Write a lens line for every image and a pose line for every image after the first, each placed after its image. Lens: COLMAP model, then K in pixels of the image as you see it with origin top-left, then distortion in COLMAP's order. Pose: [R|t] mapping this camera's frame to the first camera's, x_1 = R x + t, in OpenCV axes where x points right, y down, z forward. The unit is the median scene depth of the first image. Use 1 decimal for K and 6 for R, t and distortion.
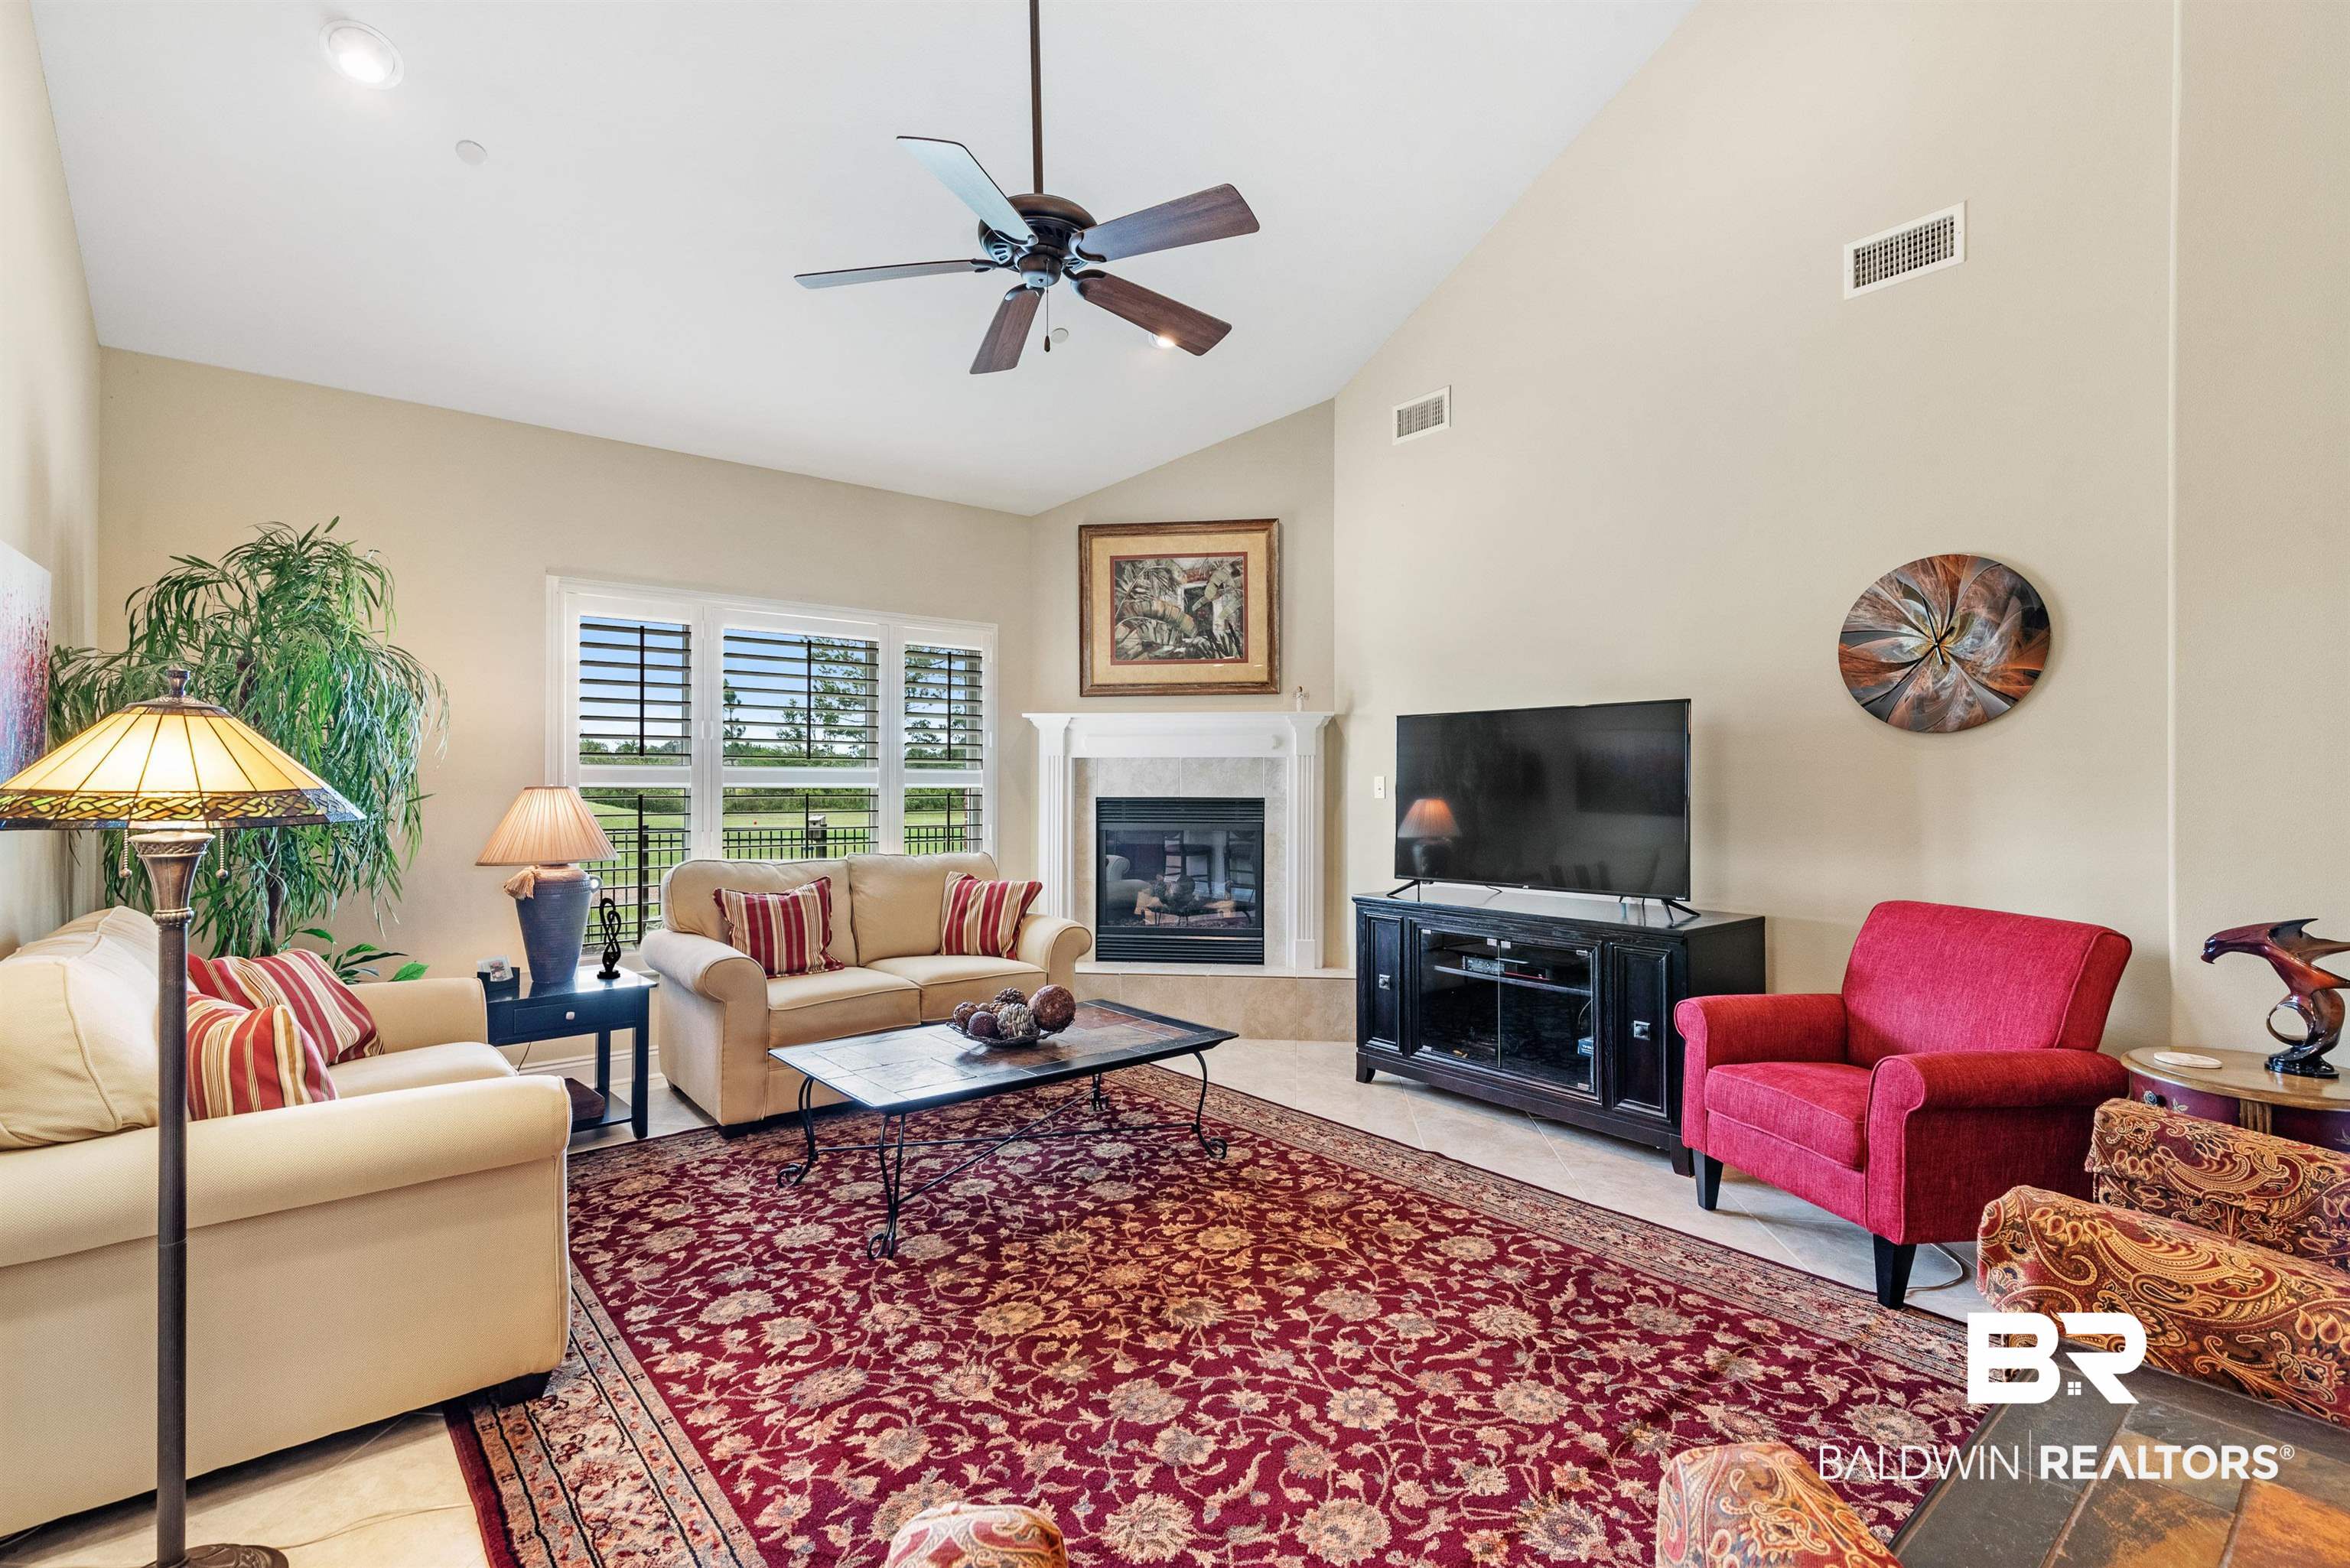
lens RADIAL K [[1058.3, 0, 1191.4], [0, 1058.3, 787.4], [0, 0, 1]] dist [0.017303, -0.000792]
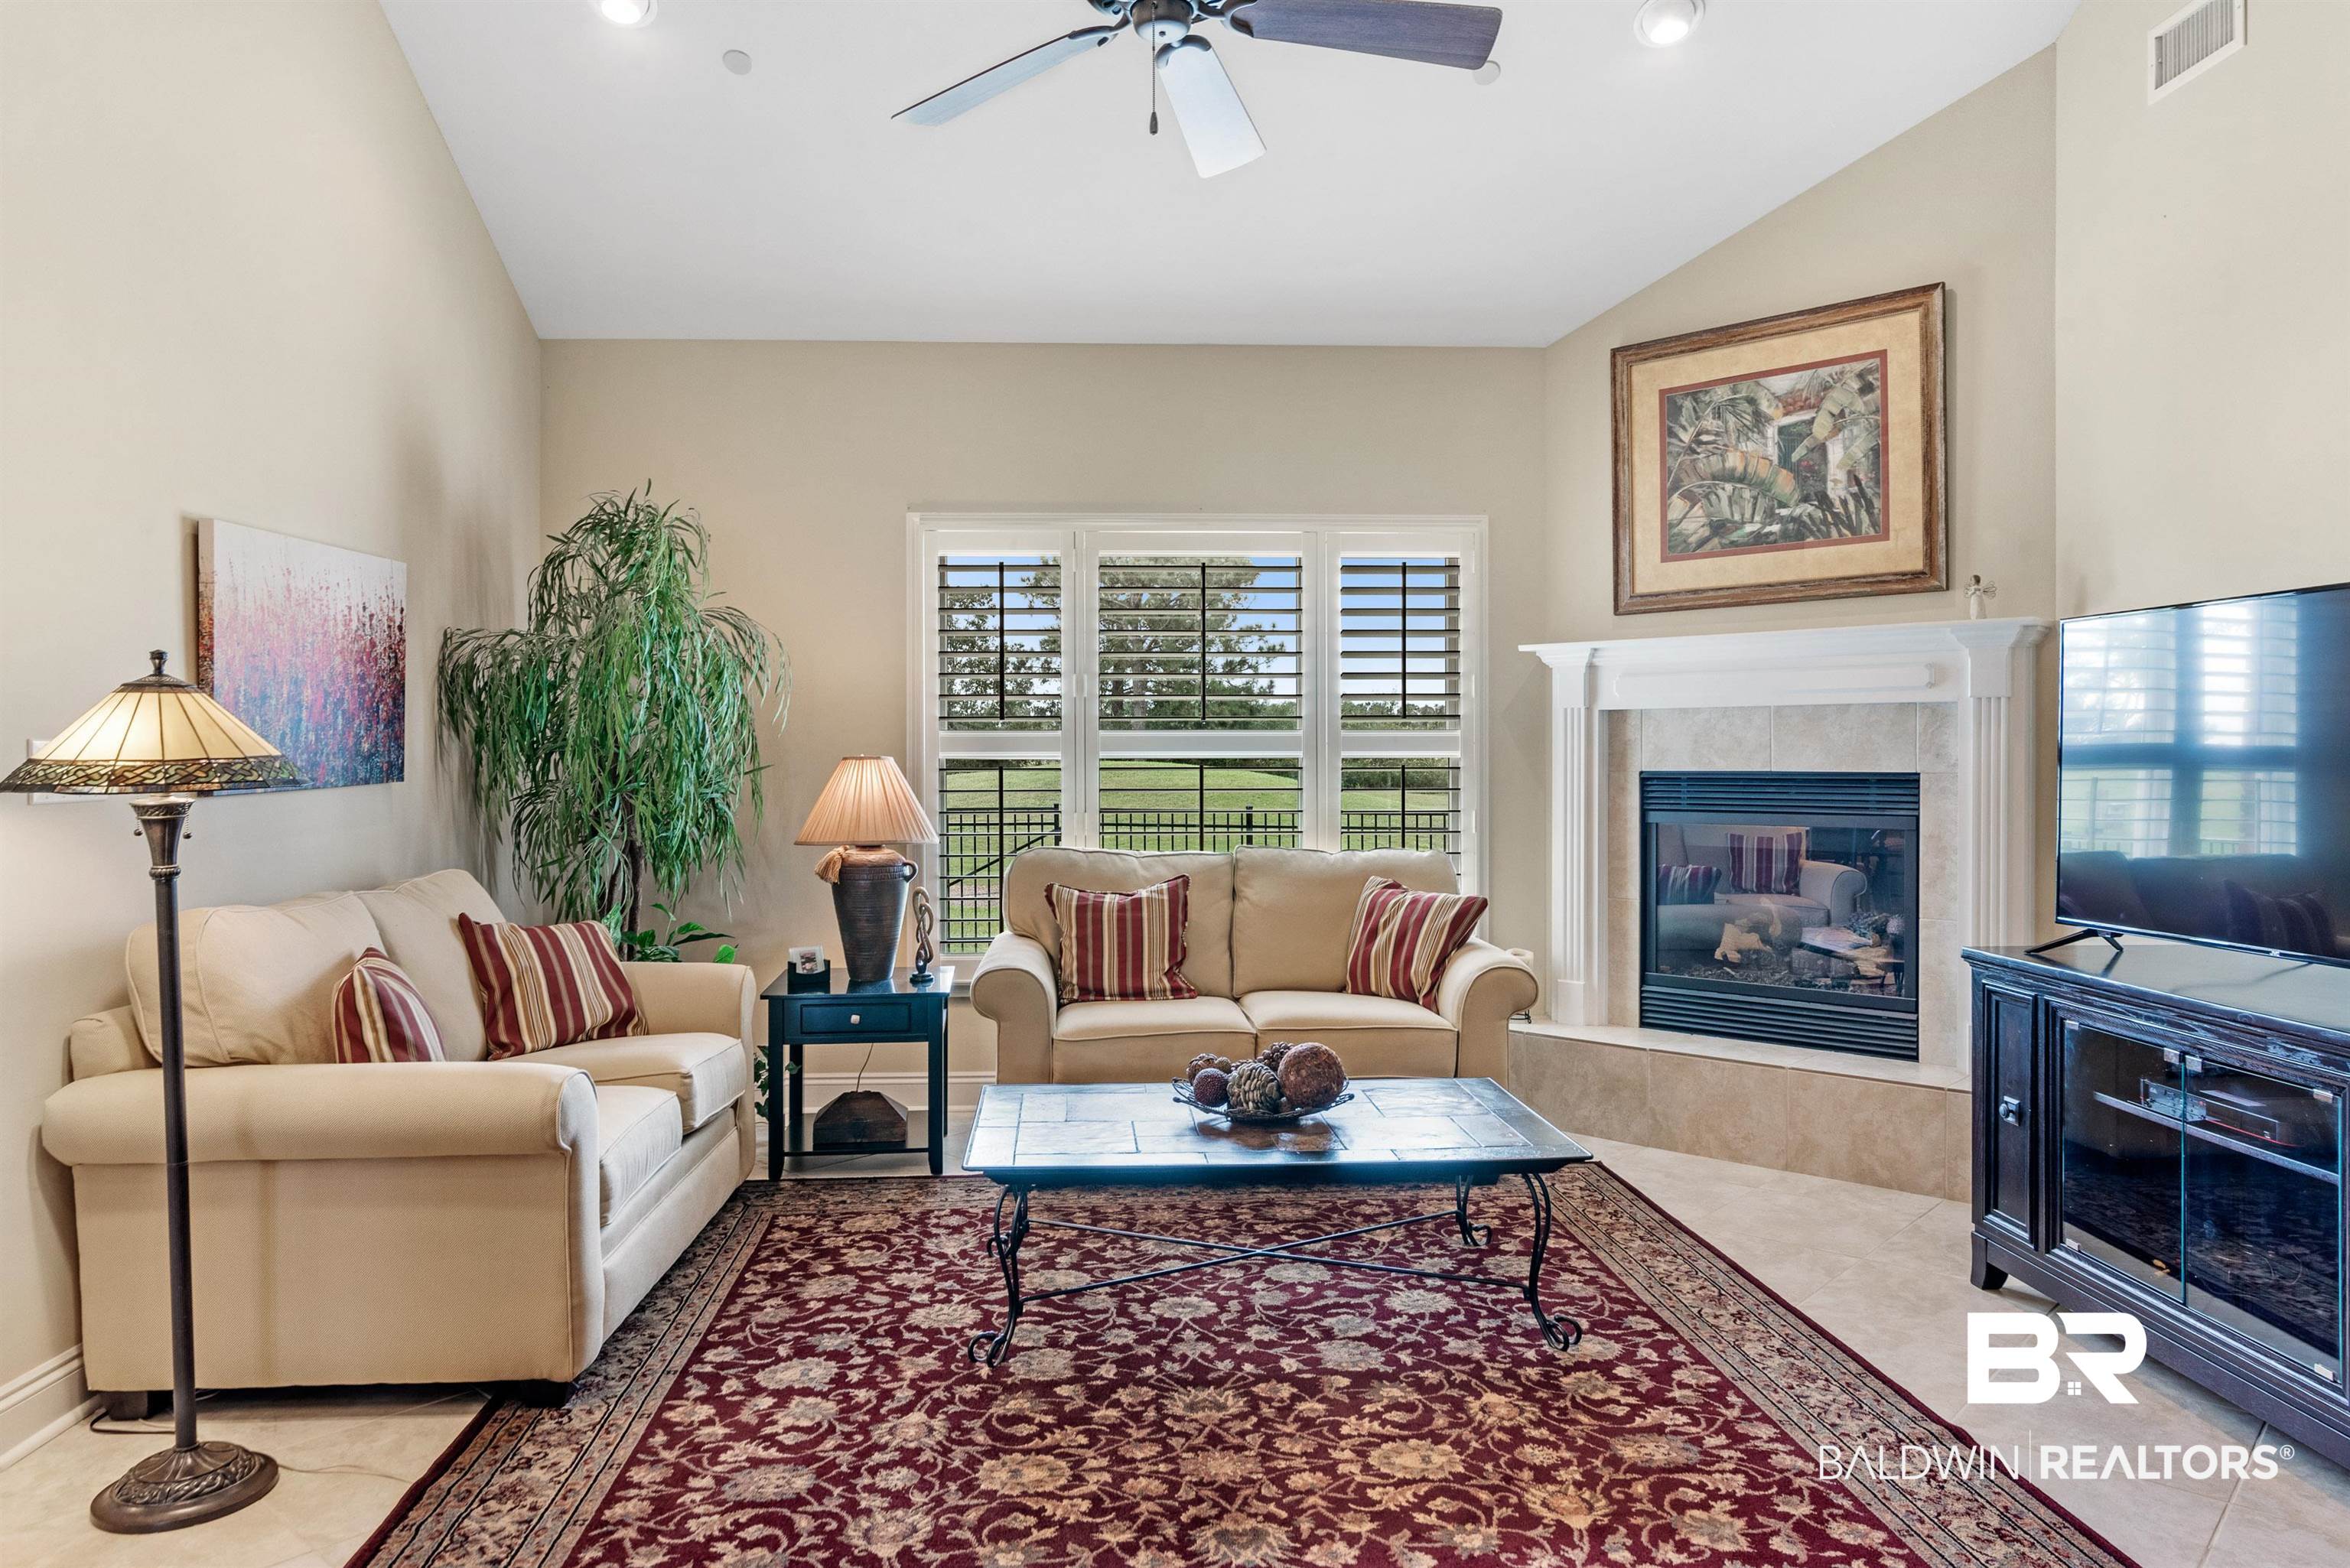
lens RADIAL K [[1541.7, 0, 1206.3], [0, 1541.7, 778.3], [0, 0, 1]] dist [-0.000666, 0.000645]
pose [[0.811175, 0.004668, -0.584785, 0.382128], [0.002539, 0.999931, 0.011504, 0.003319], [0.584798, -0.010816, 0.811107, 0.146087]]
